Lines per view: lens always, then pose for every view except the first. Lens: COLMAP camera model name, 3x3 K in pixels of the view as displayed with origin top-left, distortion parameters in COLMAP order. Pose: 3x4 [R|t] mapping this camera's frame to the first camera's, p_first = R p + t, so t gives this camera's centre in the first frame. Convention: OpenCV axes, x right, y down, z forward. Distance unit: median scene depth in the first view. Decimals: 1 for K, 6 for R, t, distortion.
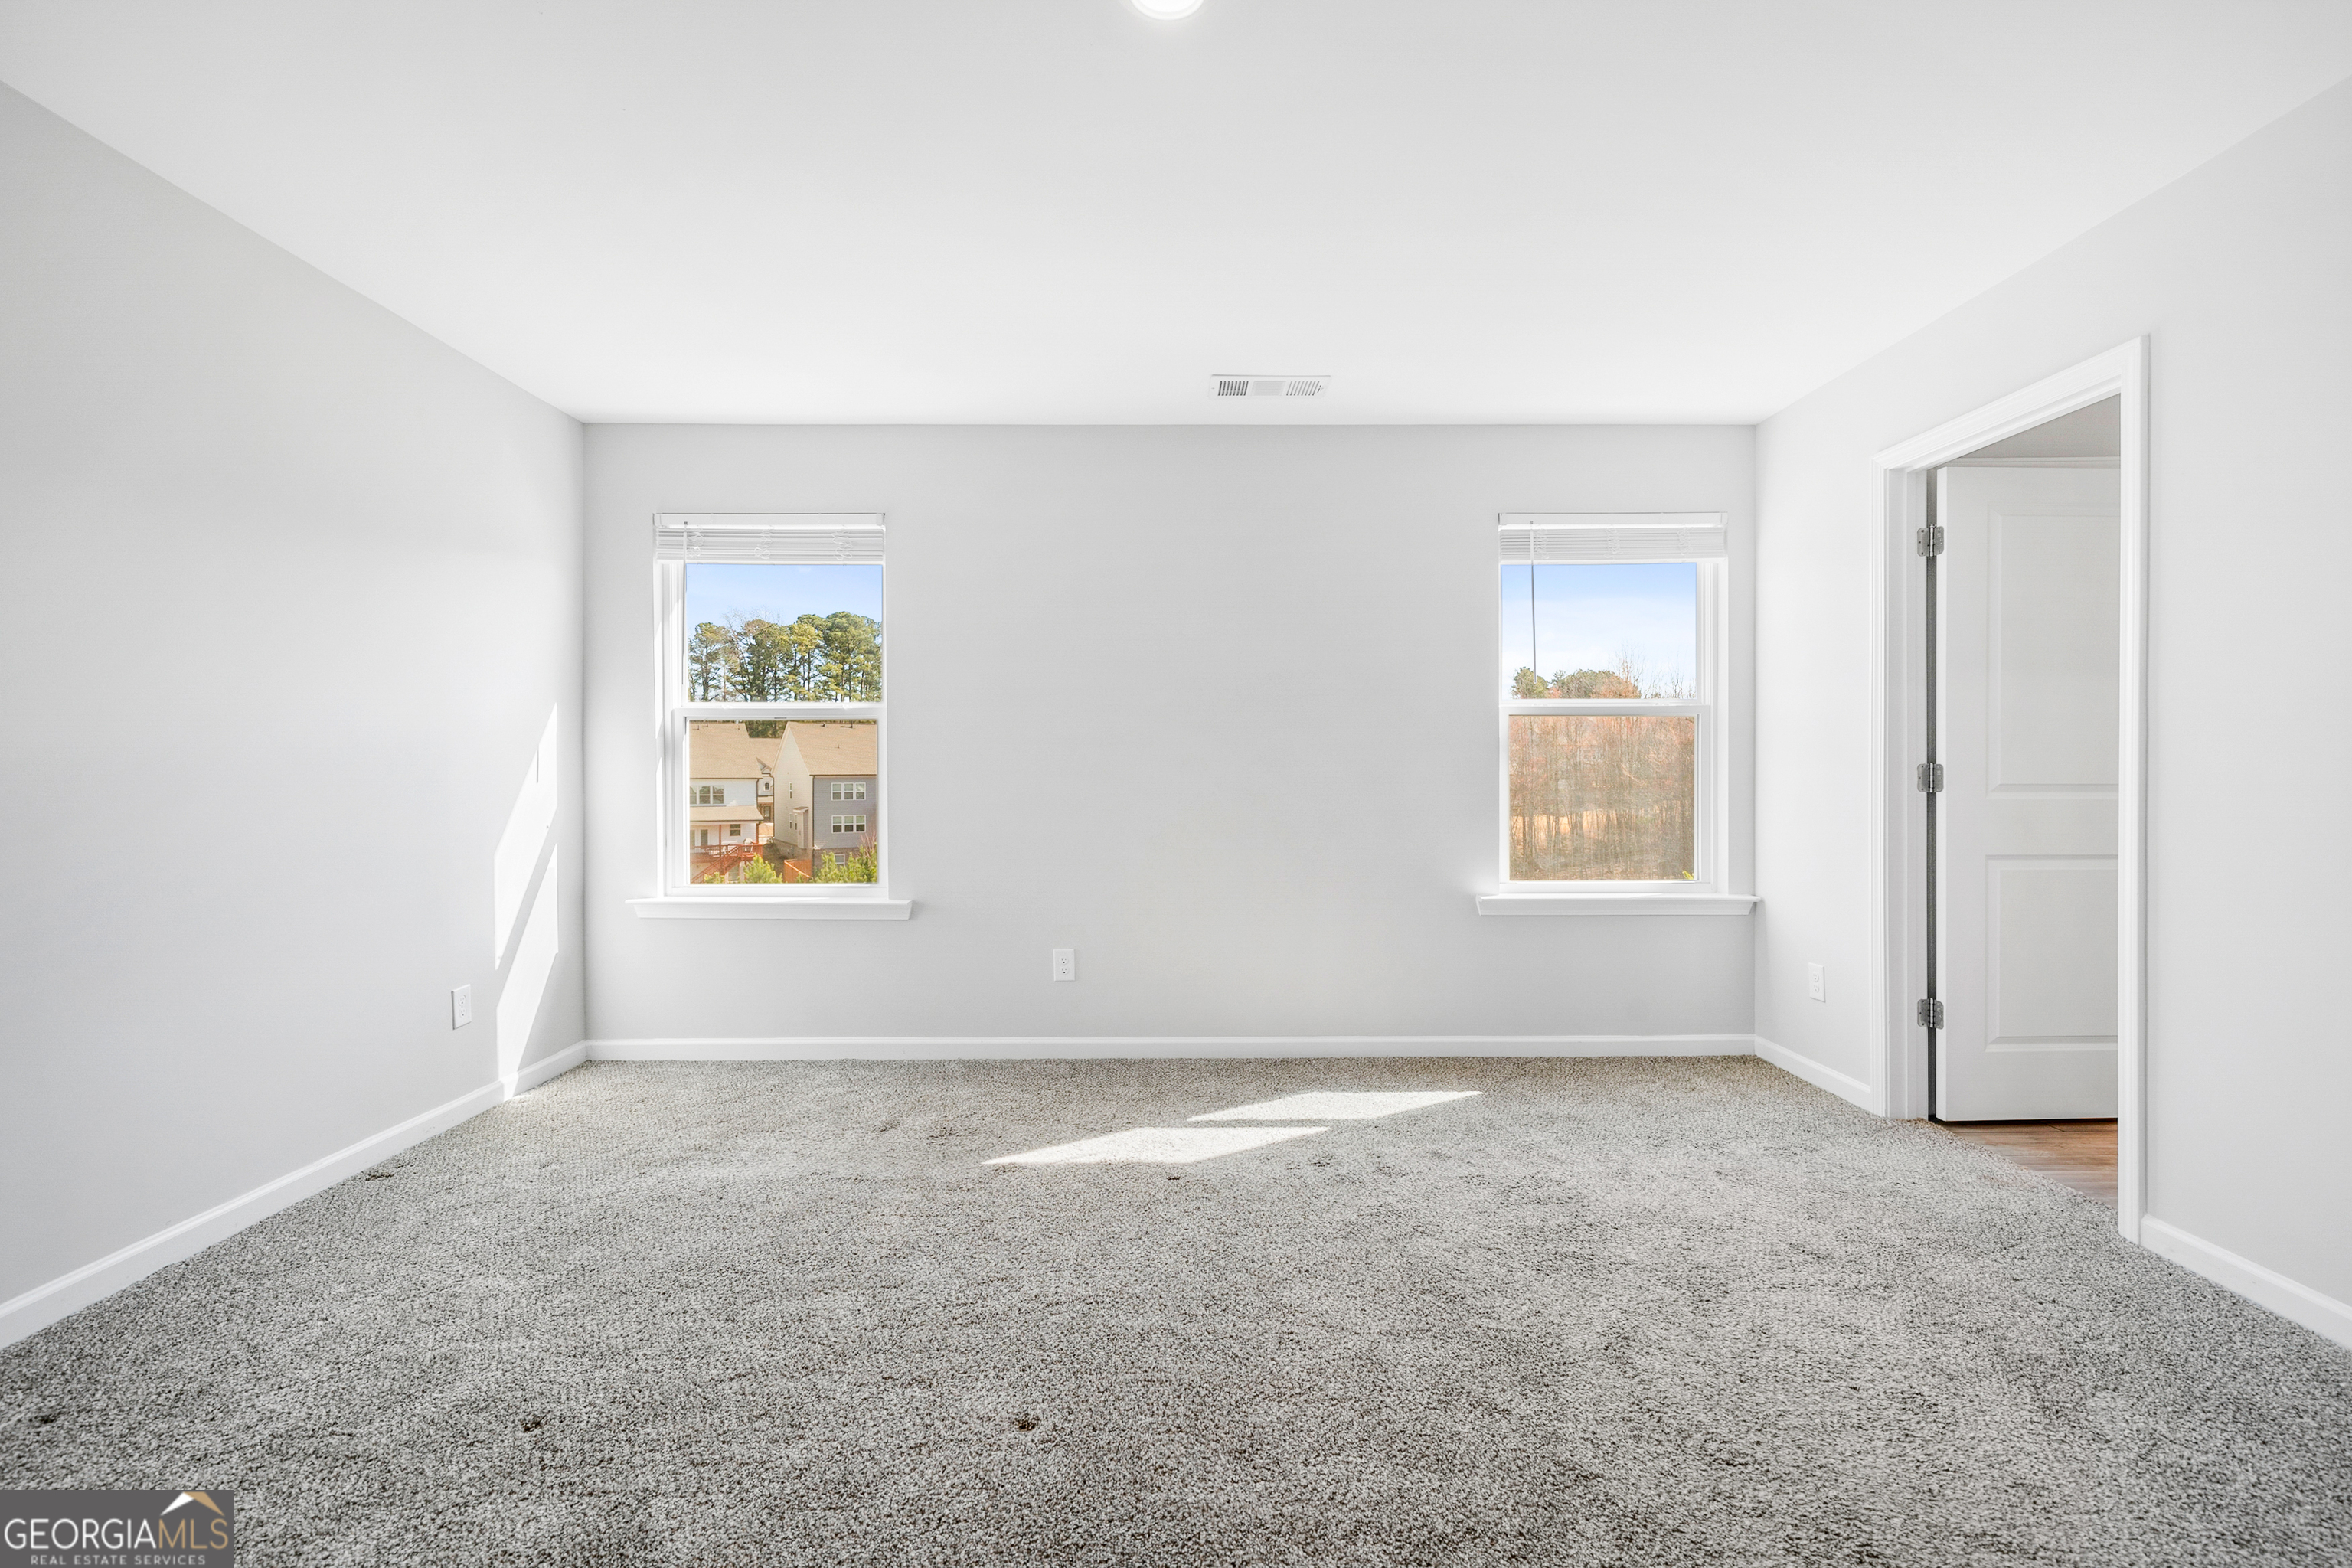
lens RADIAL K [[987.9, 0, 1180.6], [0, 987.9, 773.4], [0, 0, 1]] dist [-0.001734, -0.000015]
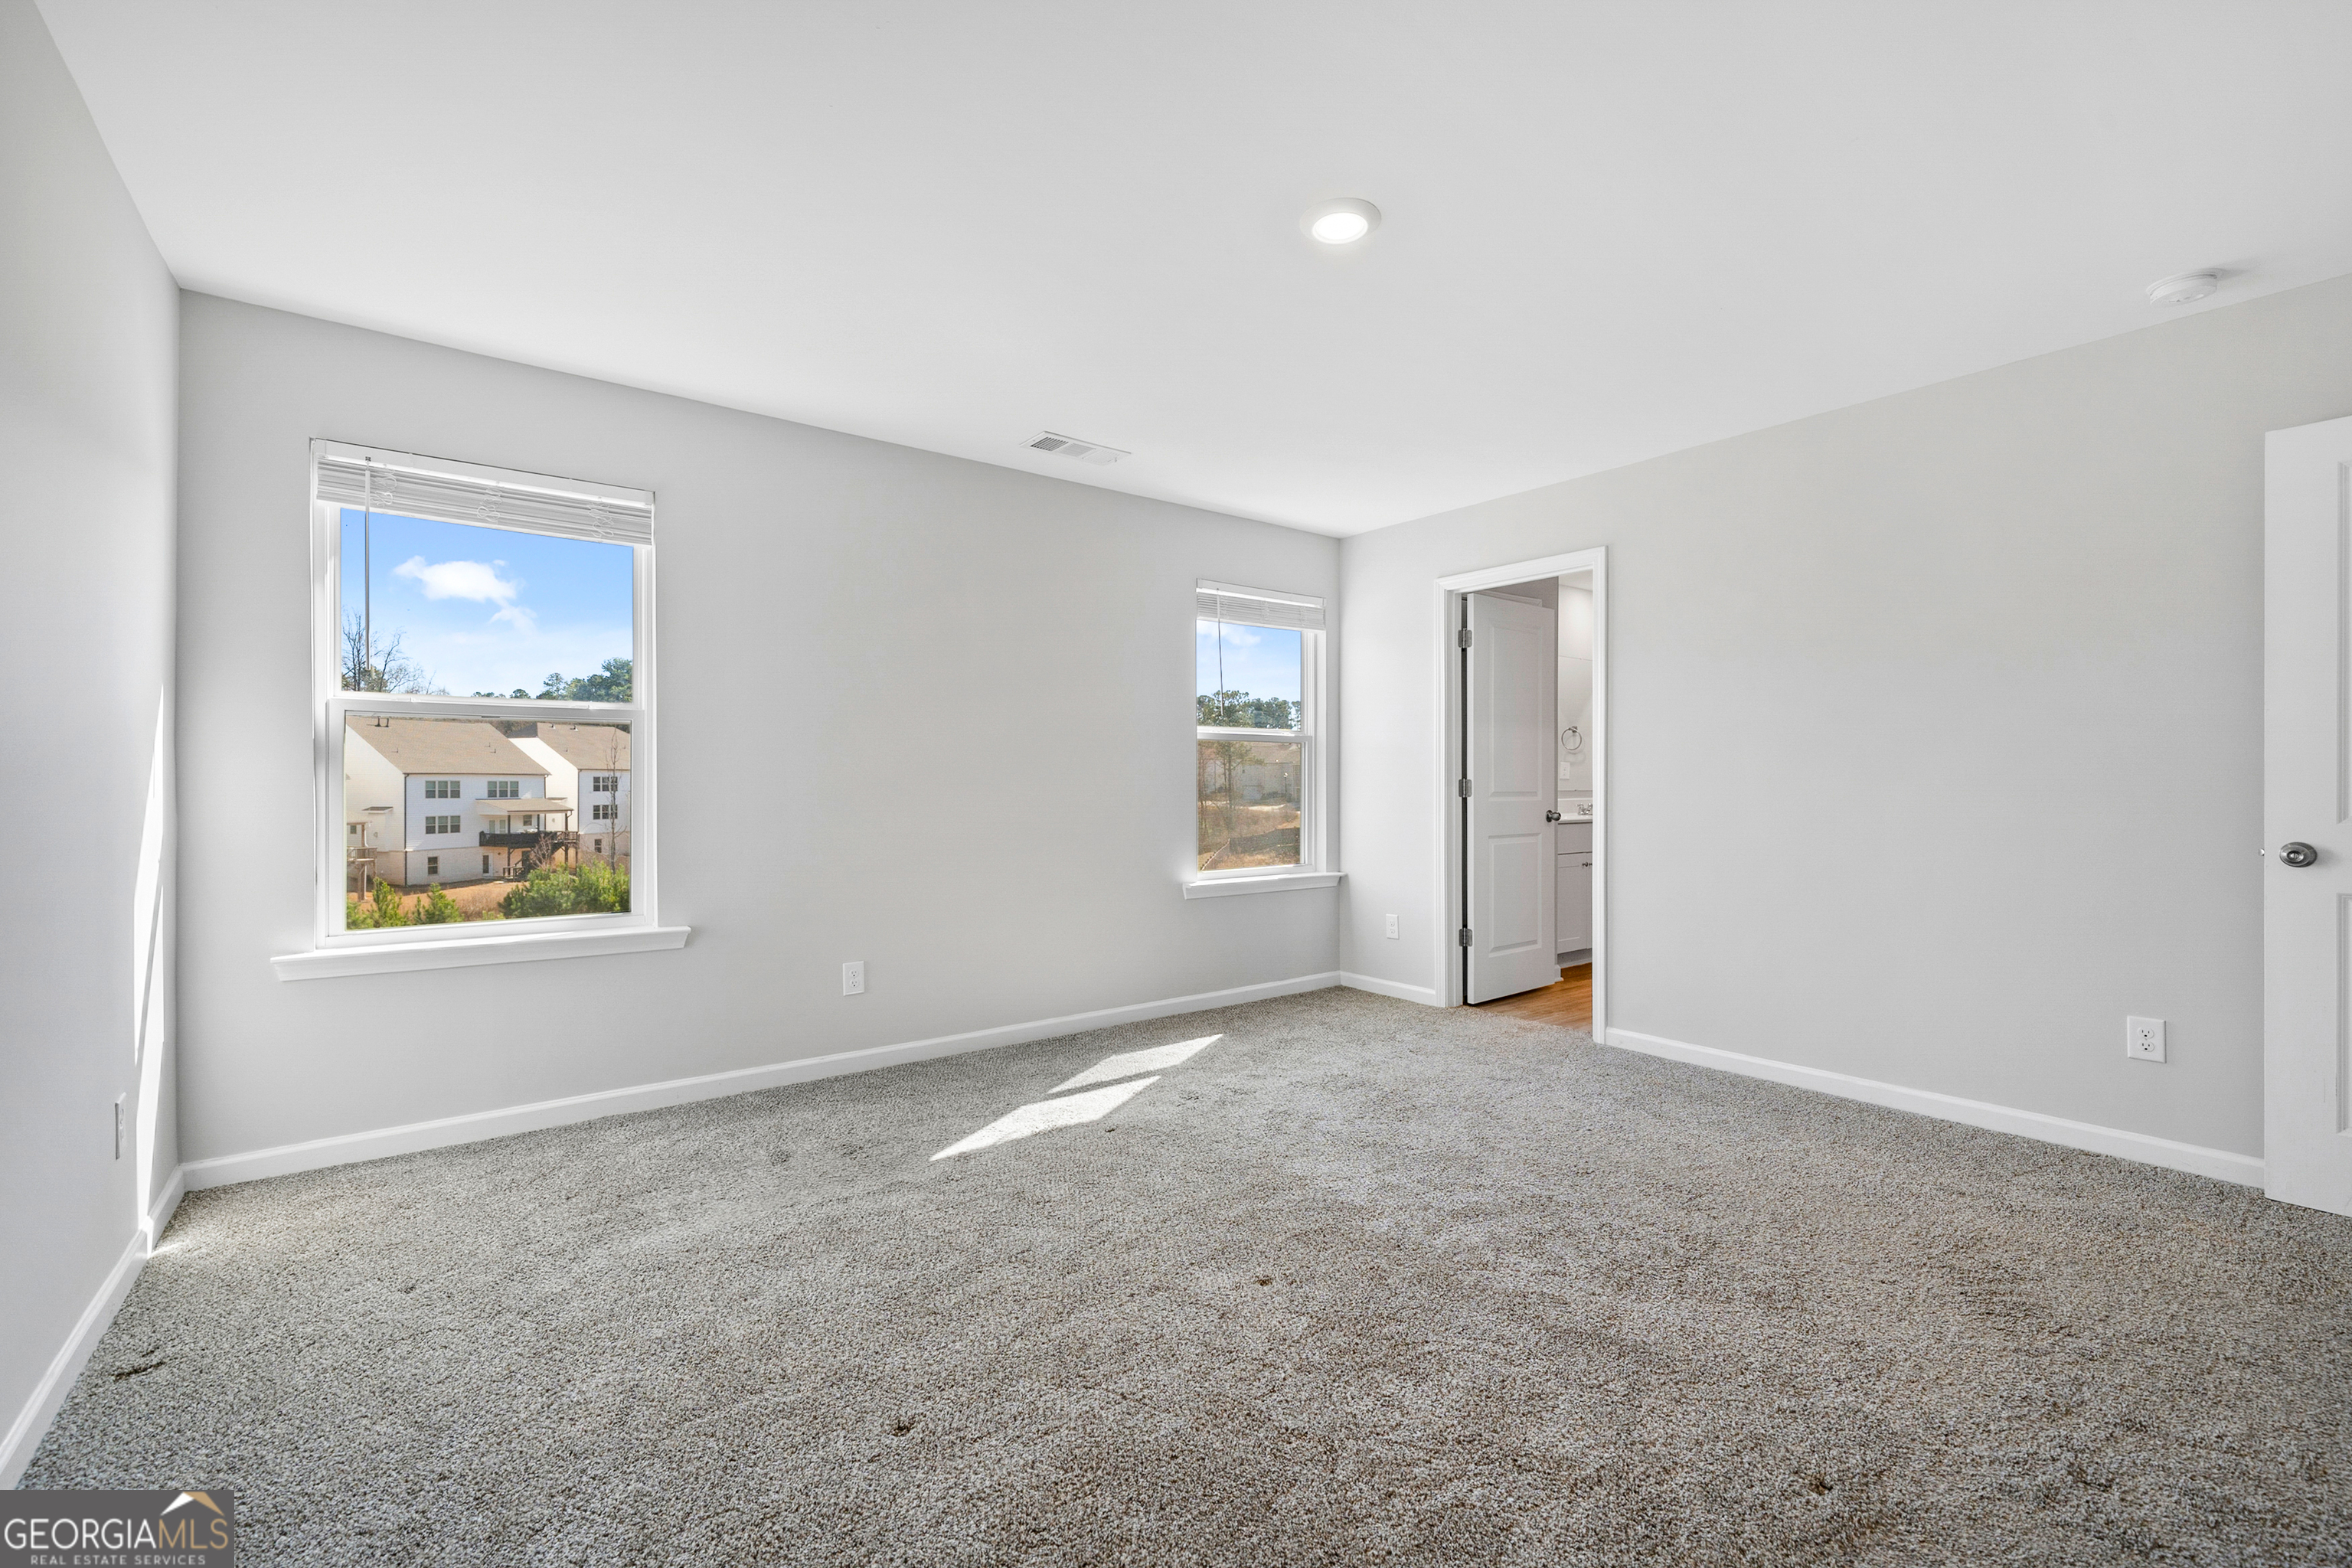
lens RADIAL K [[991.5, 0, 1180.6], [0, 991.5, 784.2], [0, 0, 1]] dist [-0.000610, 0.000066]
pose [[0.797852, 0.000949, 0.602852, -0.543044], [-0.000001, 0.999999, -0.001573, 0.000243], [-0.602853, 0.001254, 0.797851, 0.007514]]
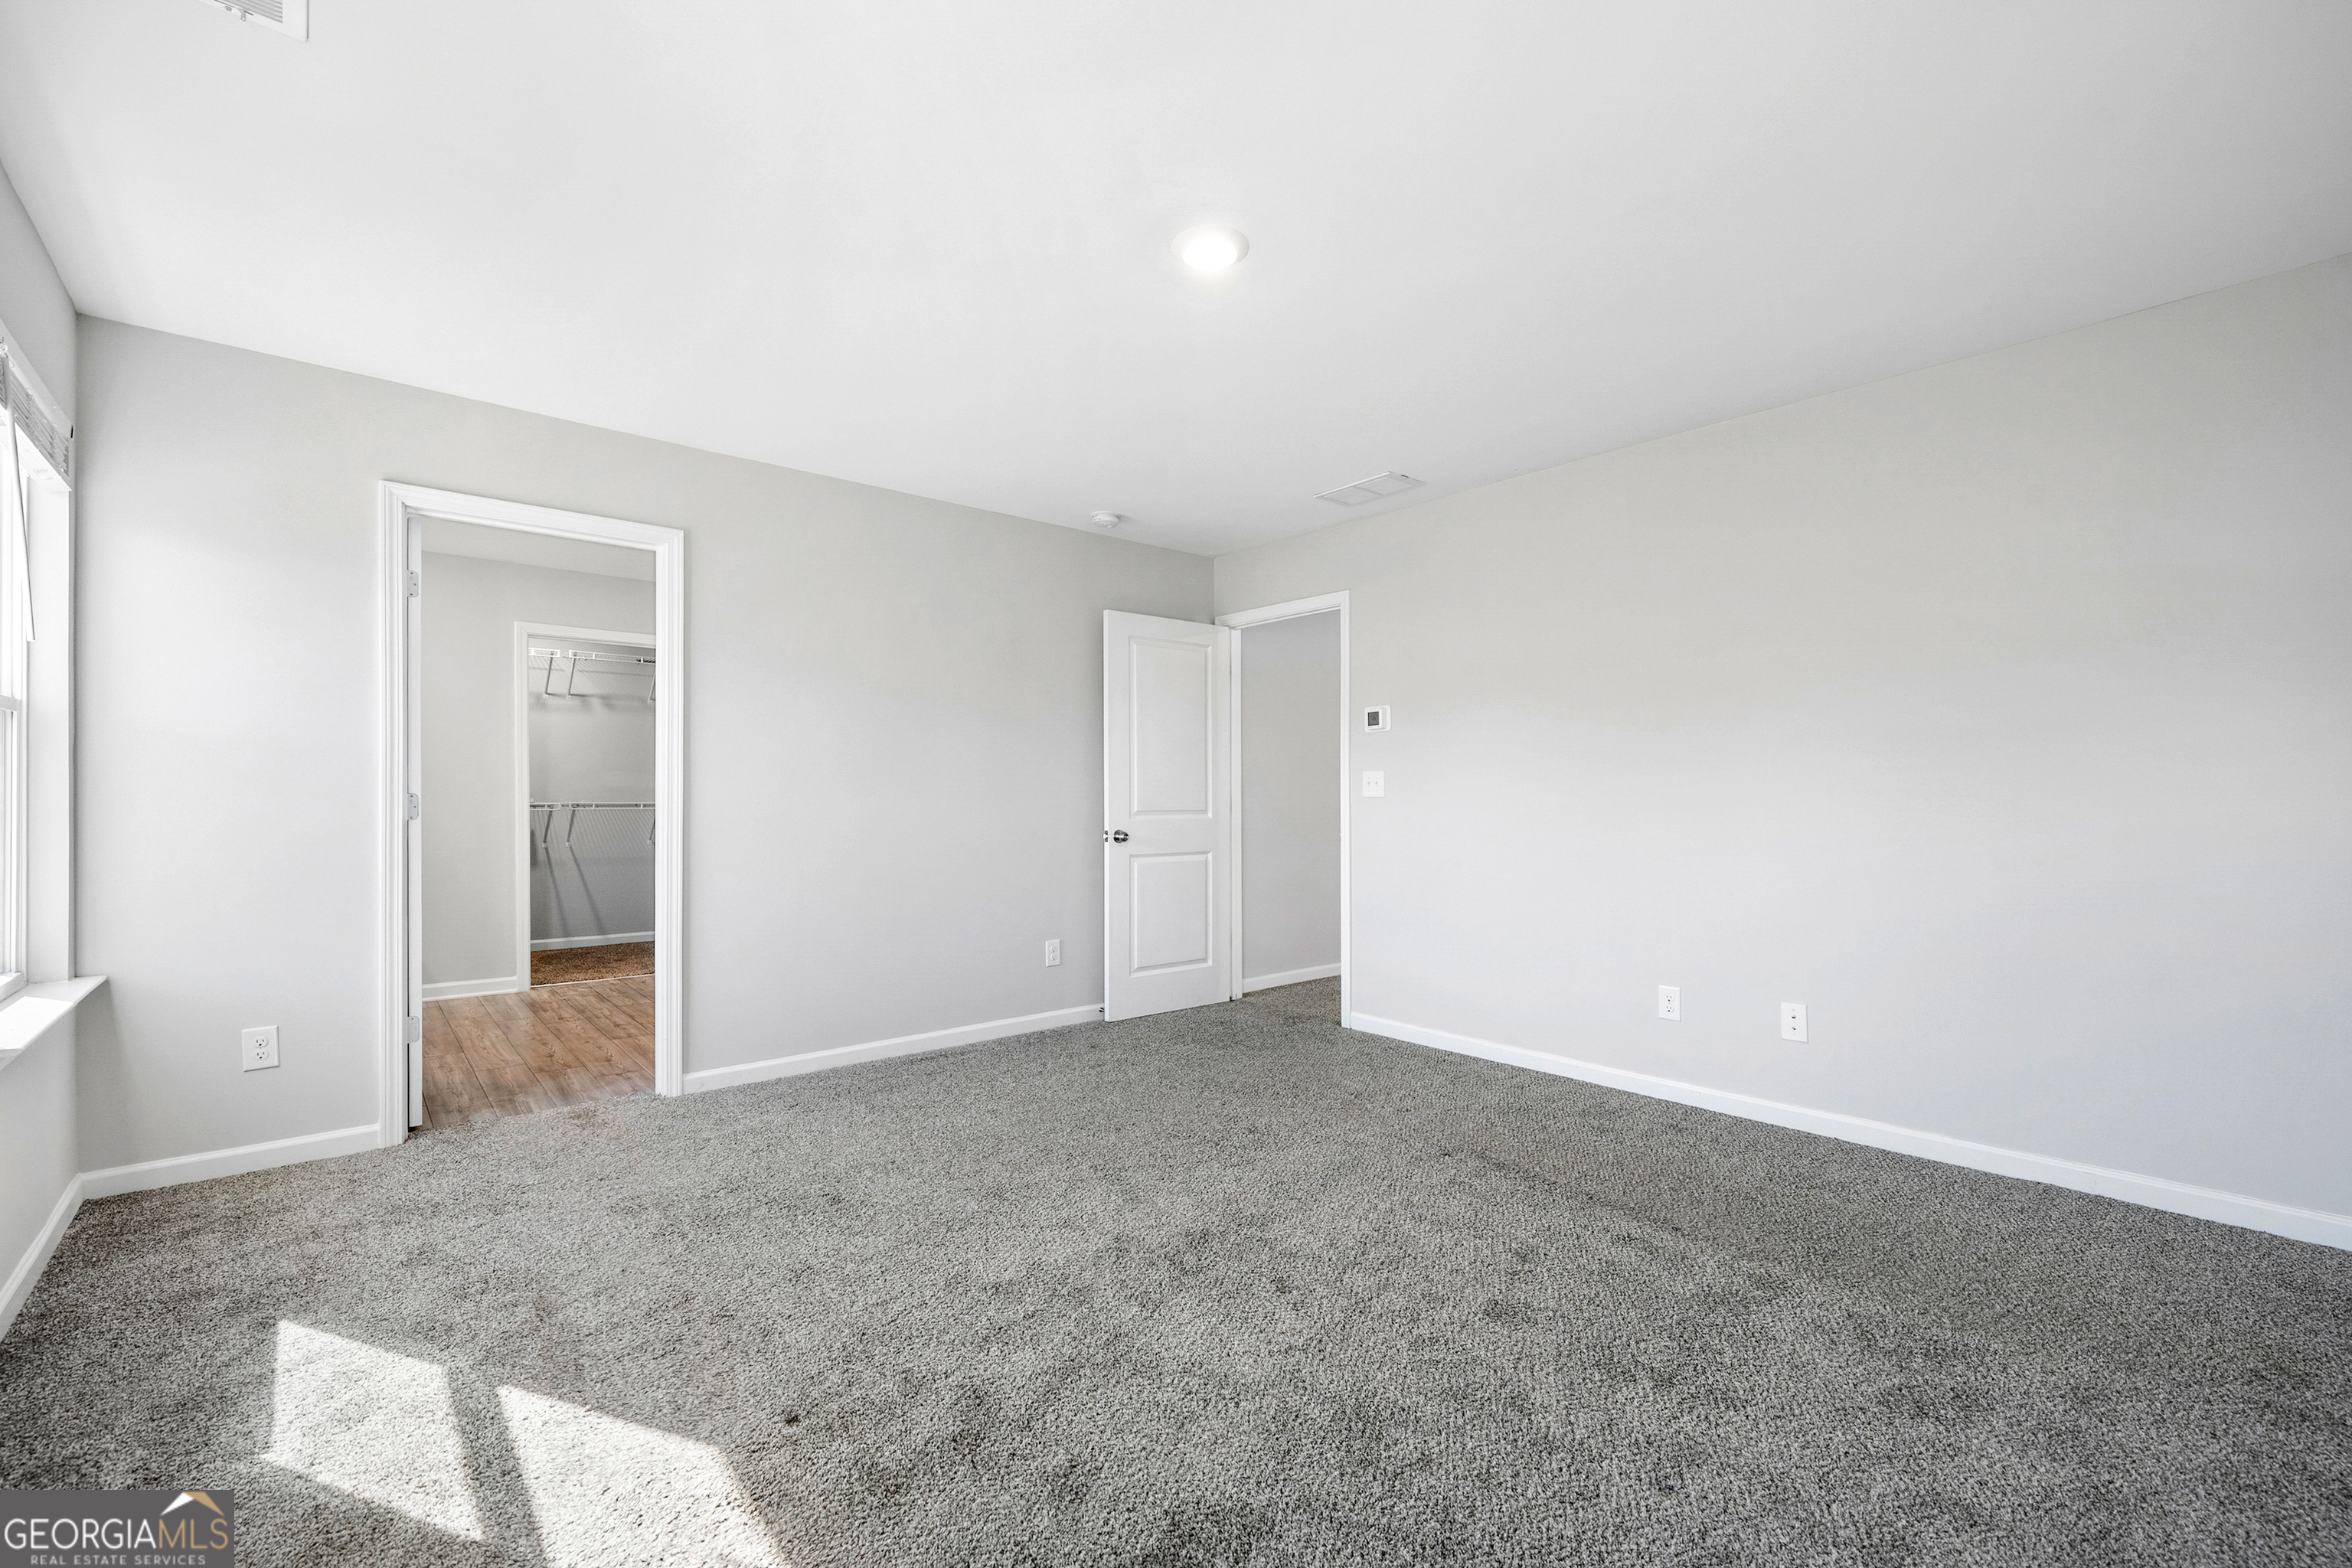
lens RADIAL K [[989.0, 0, 1169.1], [0, 989.0, 789.9], [0, 0, 1]] dist [0.010822, 0.000100]
pose [[-0.634755, 0.009297, 0.772658, -0.564320], [0.003115, 0.999950, -0.009473, -0.001148], [-0.772707, -0.003607, -0.634752, 1.015937]]
